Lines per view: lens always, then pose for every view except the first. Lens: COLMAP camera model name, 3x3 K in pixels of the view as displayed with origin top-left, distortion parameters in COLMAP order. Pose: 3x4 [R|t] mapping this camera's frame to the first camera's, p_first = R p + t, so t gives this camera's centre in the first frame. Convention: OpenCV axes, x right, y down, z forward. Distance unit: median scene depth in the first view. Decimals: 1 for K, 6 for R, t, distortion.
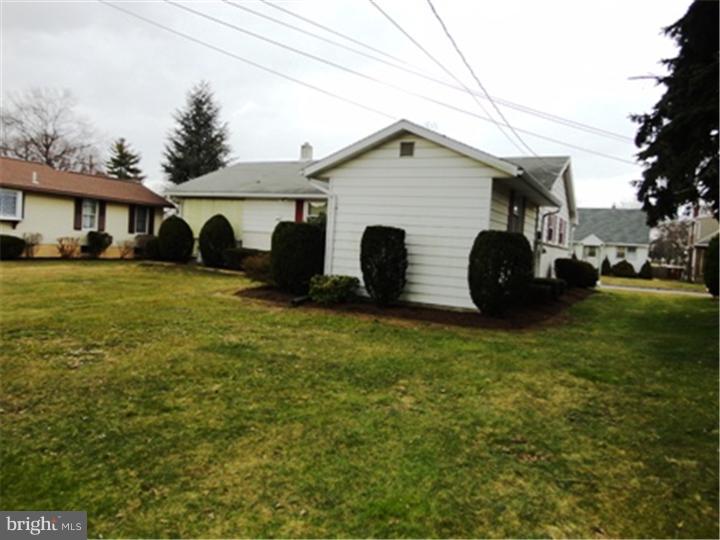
lens RADIAL K [[529.6, 0, 359.2], [0, 529.6, 271.3], [0, 0, 1]] dist [-0.005704, 0.008482]
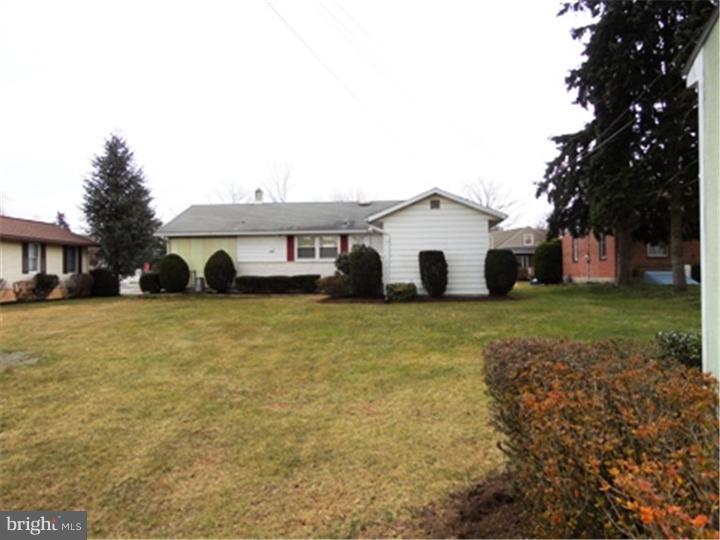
lens RADIAL K [[529.6, 0, 359.2], [0, 529.6, 271.3], [0, 0, 1]] dist [-0.005704, 0.008482]
pose [[0.923565, -0.070623, 0.376883, -0.434906], [0.087069, 0.995843, -0.026758, 0.002569], [-0.373427, 0.057528, 0.925874, -0.252609]]
